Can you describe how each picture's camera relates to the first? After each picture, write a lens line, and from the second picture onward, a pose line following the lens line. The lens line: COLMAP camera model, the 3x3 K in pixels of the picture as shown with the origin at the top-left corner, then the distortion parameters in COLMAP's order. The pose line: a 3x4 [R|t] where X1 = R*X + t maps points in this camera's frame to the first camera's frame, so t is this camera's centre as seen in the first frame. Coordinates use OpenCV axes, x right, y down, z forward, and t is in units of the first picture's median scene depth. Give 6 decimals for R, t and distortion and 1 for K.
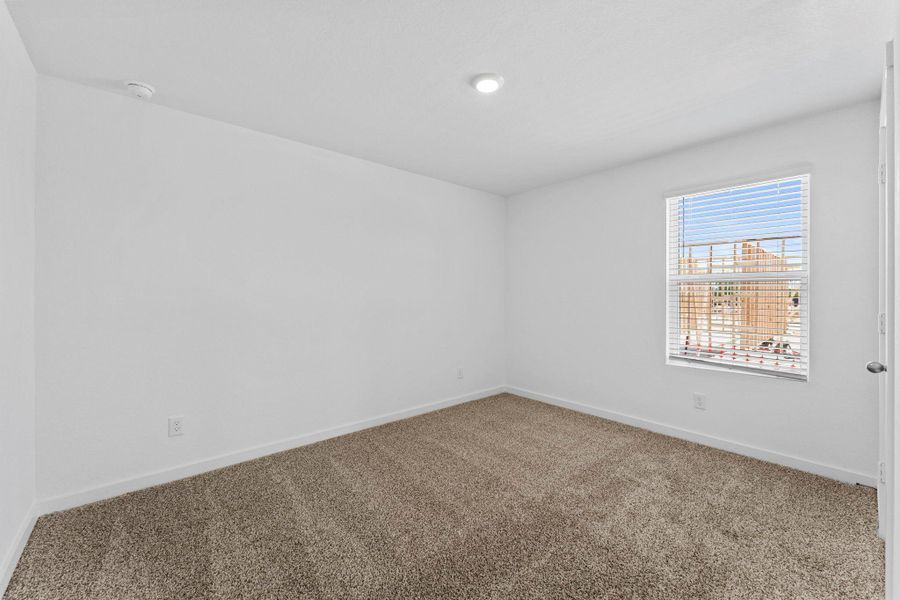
lens RADIAL K [[368.8, 0, 451.4], [0, 368.8, 295.5], [0, 0, 1]] dist [0.000226, 0.000092]
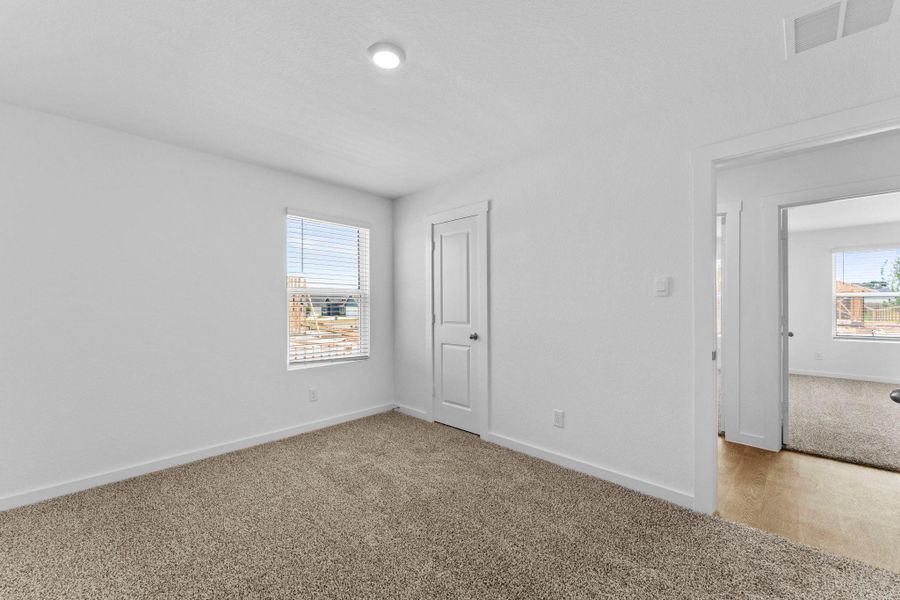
lens RADIAL K [[371.6, 0, 450.0], [0, 371.6, 300.0], [0, 0, 1]] dist [-0.017137, 0.000122]
pose [[-0.108515, 0.012387, 0.994018, -0.655313], [0.007048, 0.999907, -0.011691, -0.001319], [-0.994070, 0.005737, -0.108593, 0.808387]]
